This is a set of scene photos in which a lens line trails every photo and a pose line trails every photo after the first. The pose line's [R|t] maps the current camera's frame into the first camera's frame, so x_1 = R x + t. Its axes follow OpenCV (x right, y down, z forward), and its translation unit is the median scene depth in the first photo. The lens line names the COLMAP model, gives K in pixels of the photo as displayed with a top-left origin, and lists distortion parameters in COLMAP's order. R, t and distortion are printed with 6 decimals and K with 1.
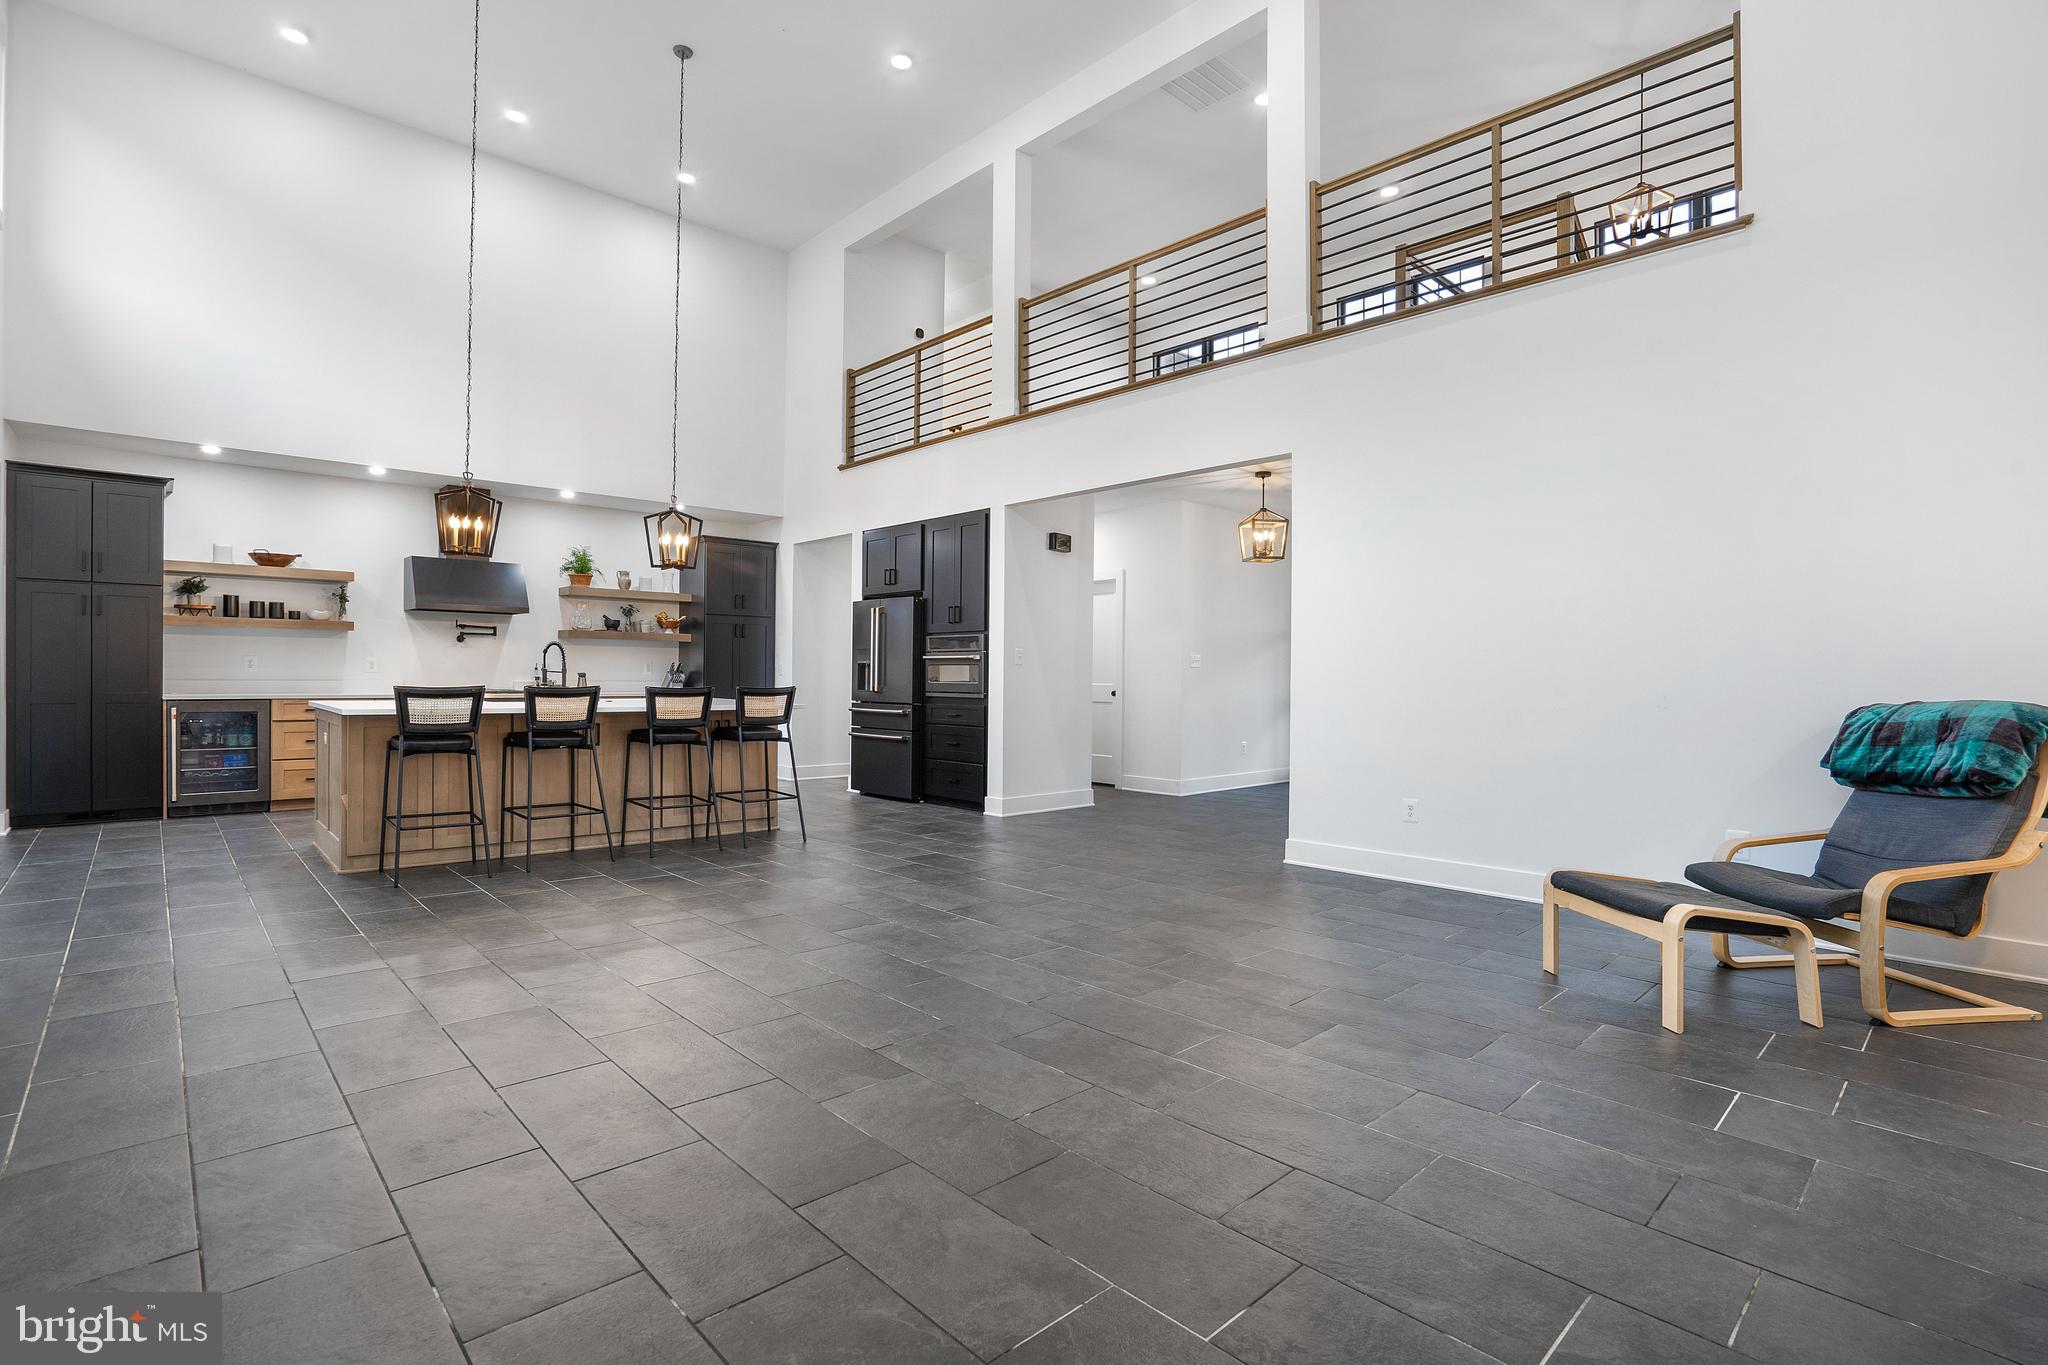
lens RADIAL K [[968.2, 0, 1021.4], [0, 968.2, 663.9], [0, 0, 1]] dist [-0.022135, 0.000252]
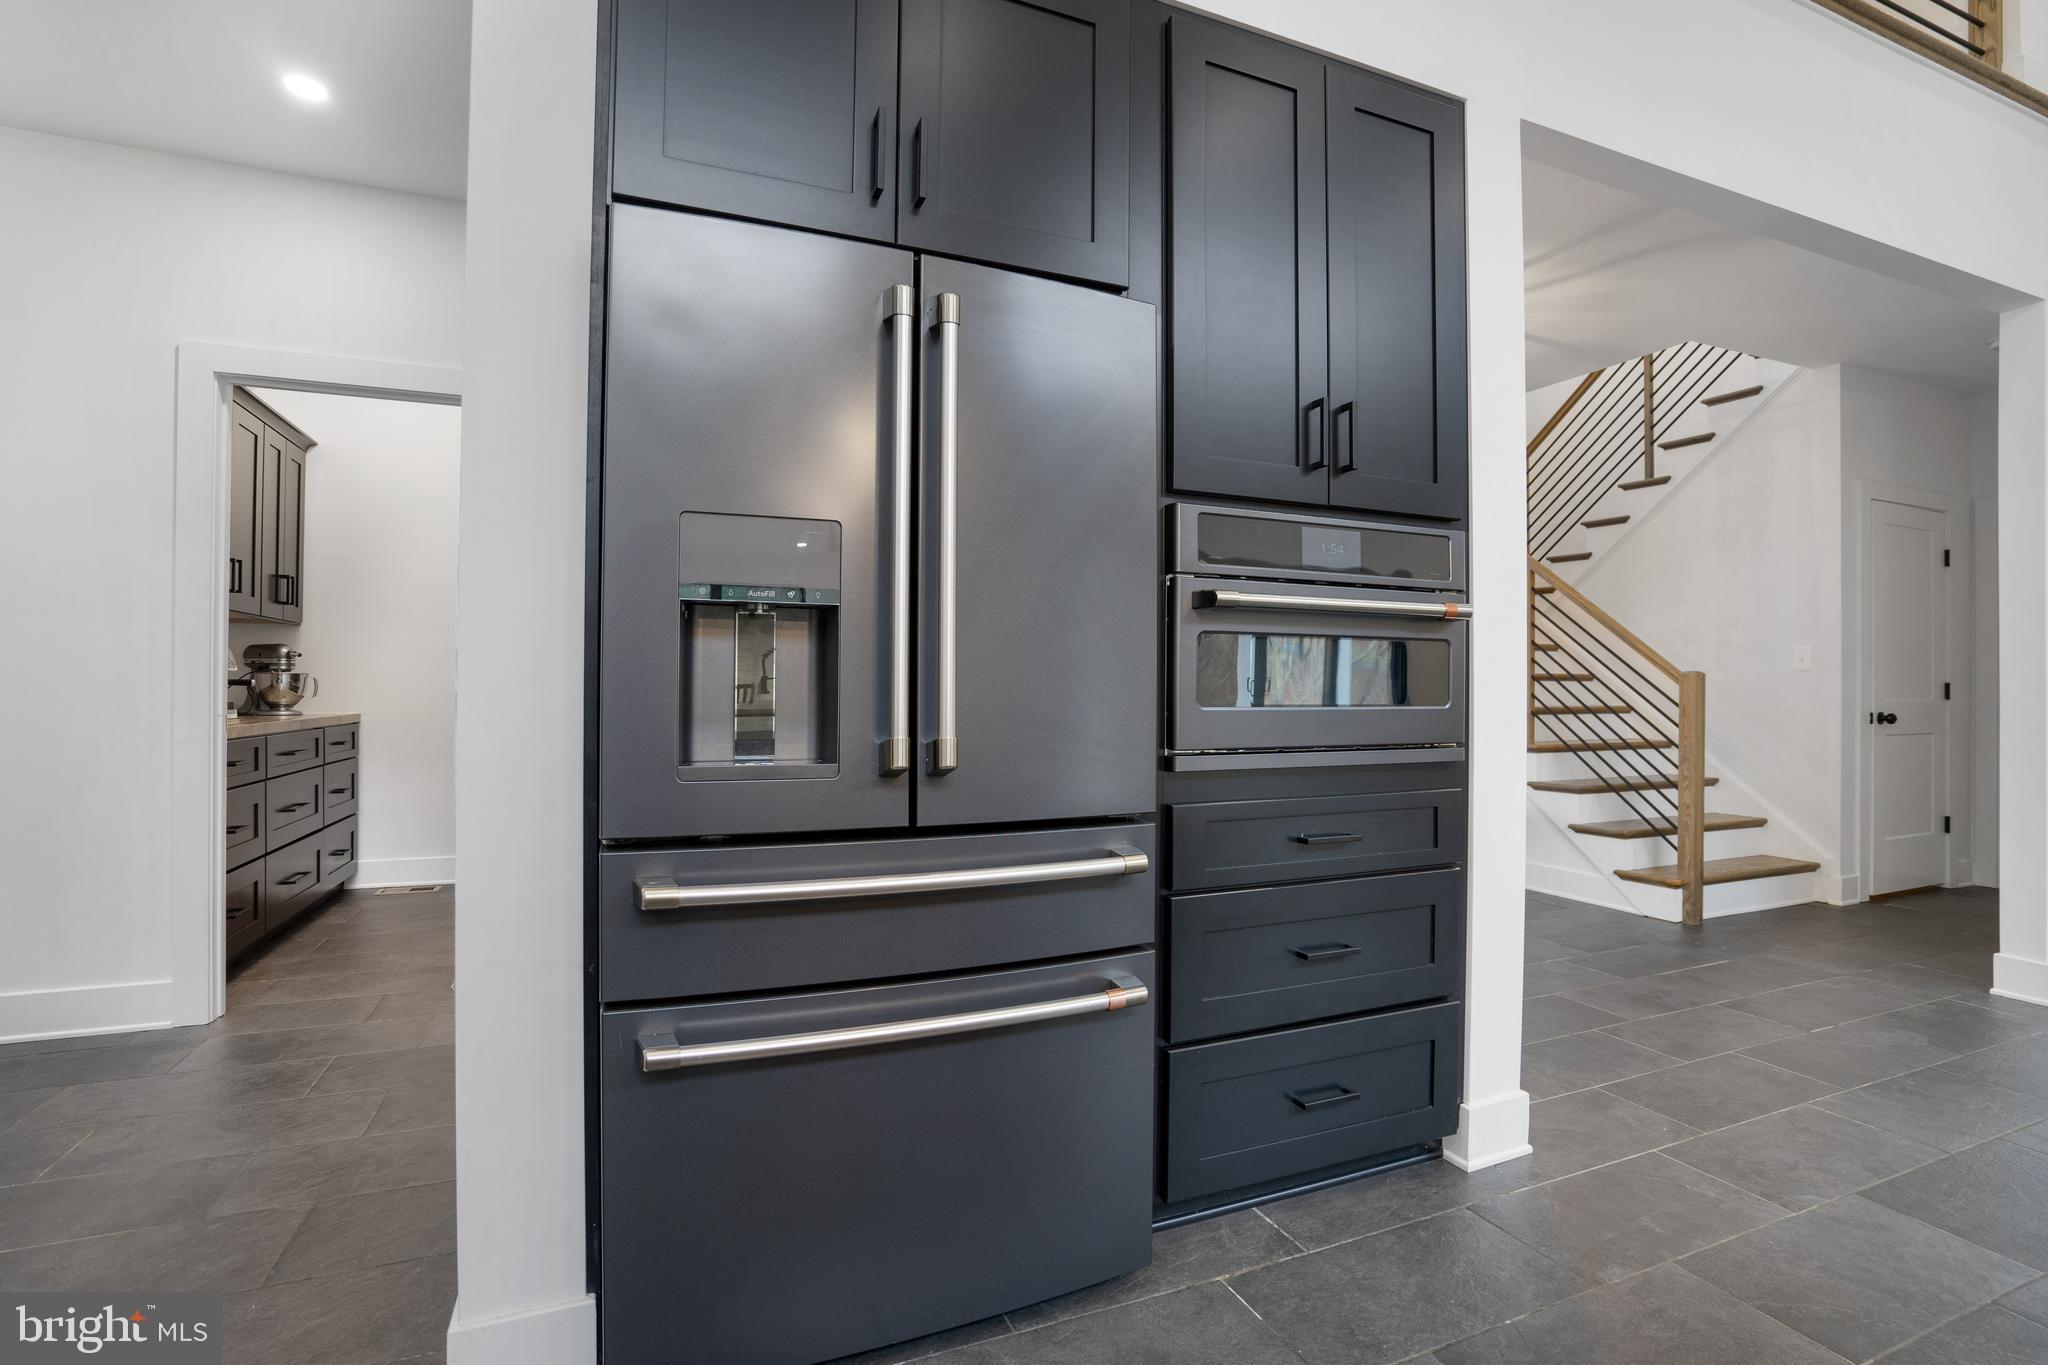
lens RADIAL K [[946.8, 0, 1048.7], [0, 946.8, 681.2], [0, 0, 1]] dist [-0.043299, 0.017009]
pose [[0.338035, -0.000228, 0.941133, -0.348320], [-0.009625, 0.999947, 0.003700, 0.009715], [-0.941084, -0.010309, 0.338015, 1.012157]]
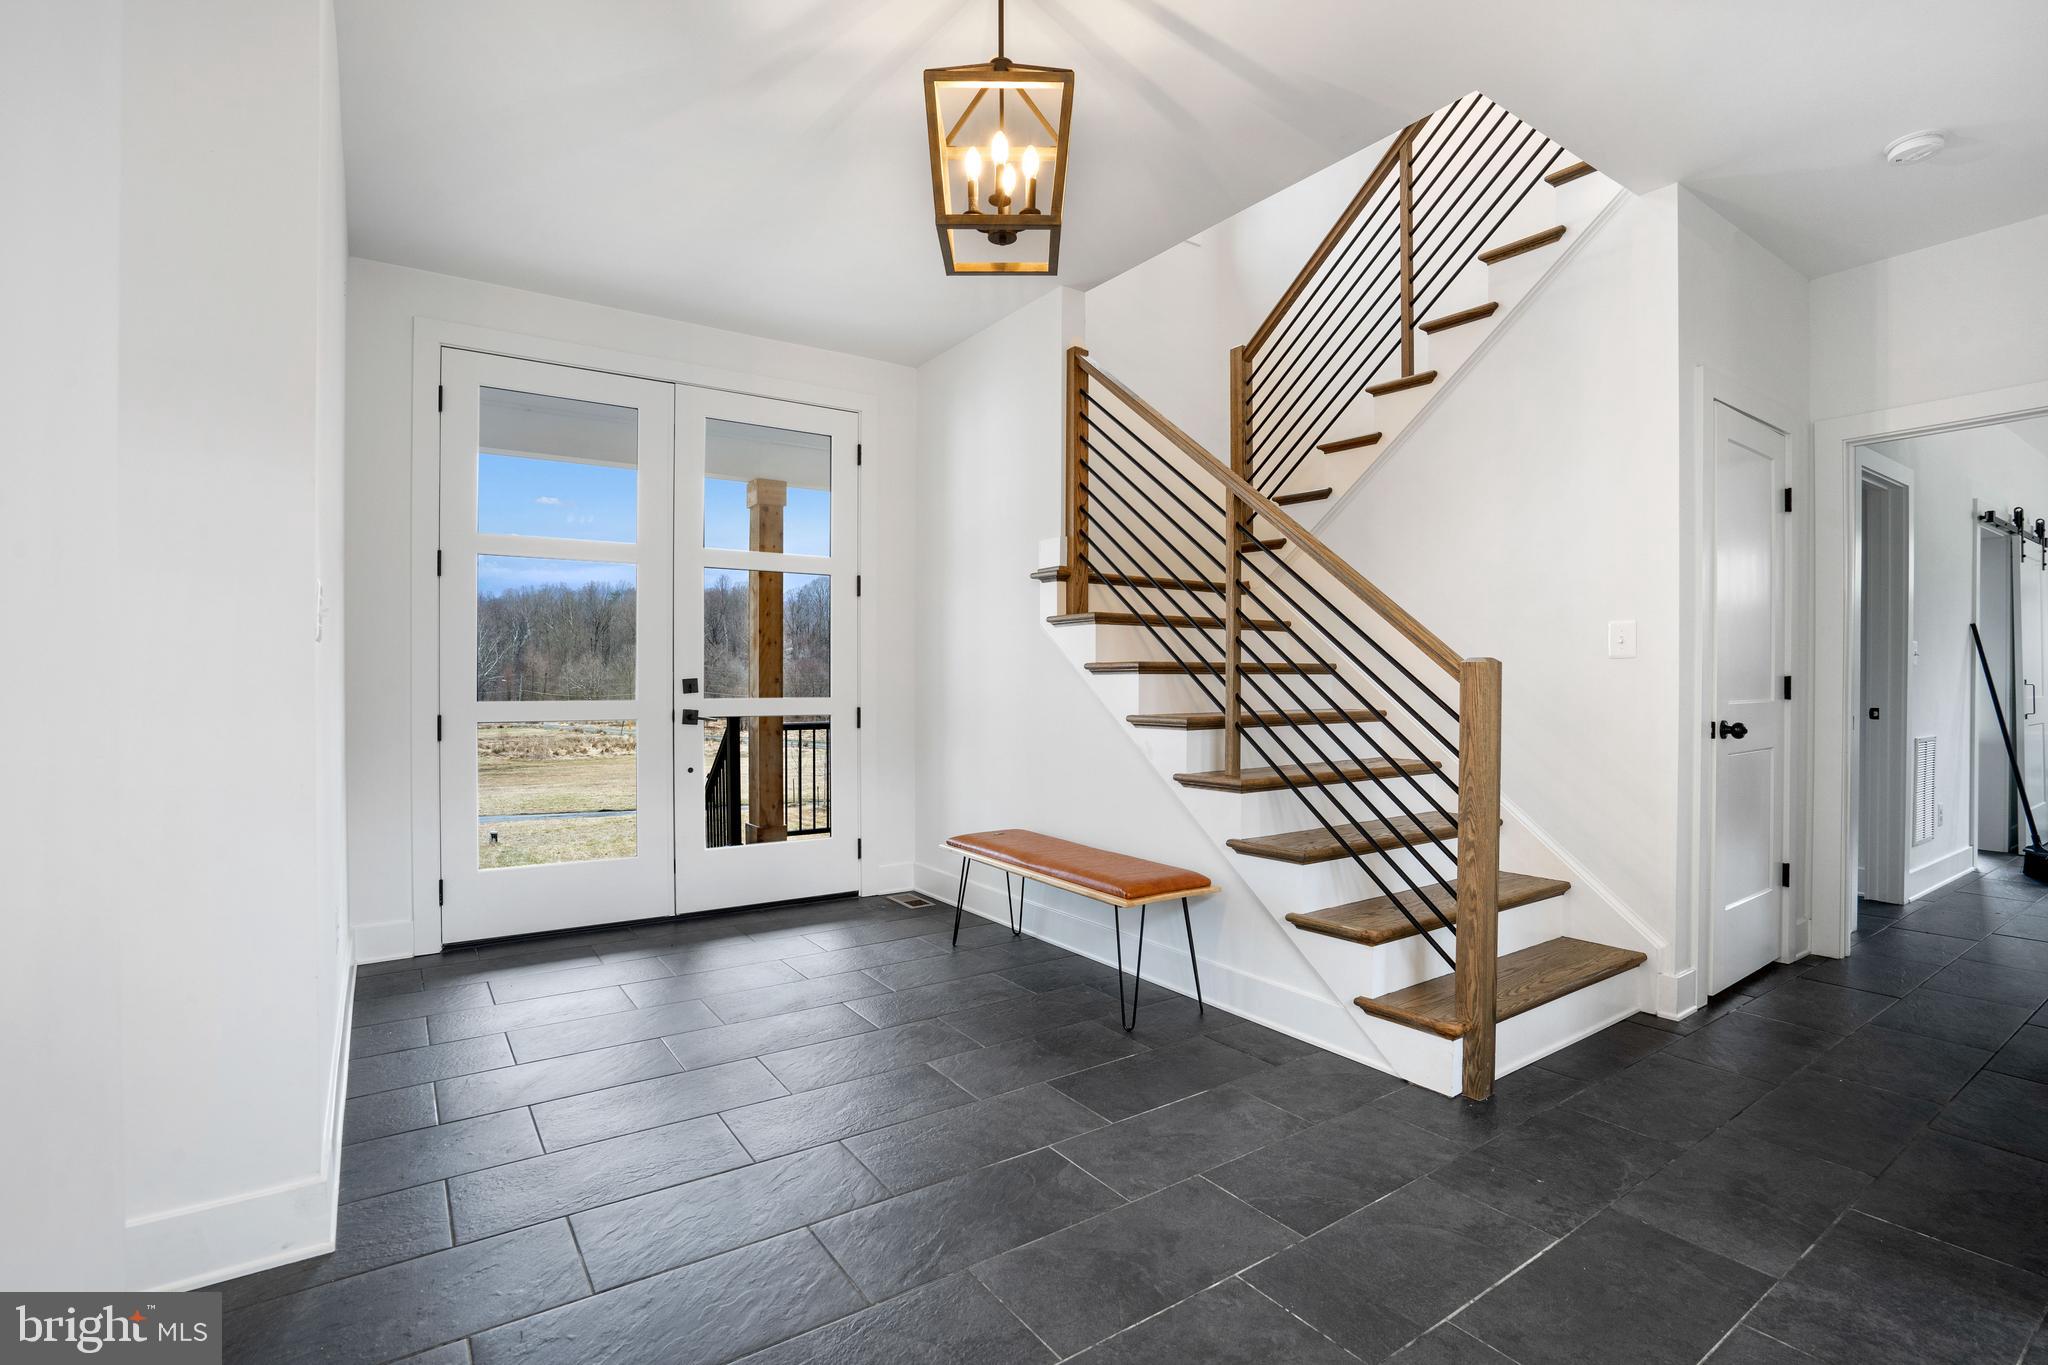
lens RADIAL K [[946.8, 0, 1048.7], [0, 946.8, 681.2], [0, 0, 1]] dist [-0.043299, 0.017009]
pose [[0.130128, -0.008378, 0.991462, -0.030730], [-0.008662, 0.999917, 0.009587, 0.008468], [-0.991459, -0.009836, 0.130044, 0.942370]]
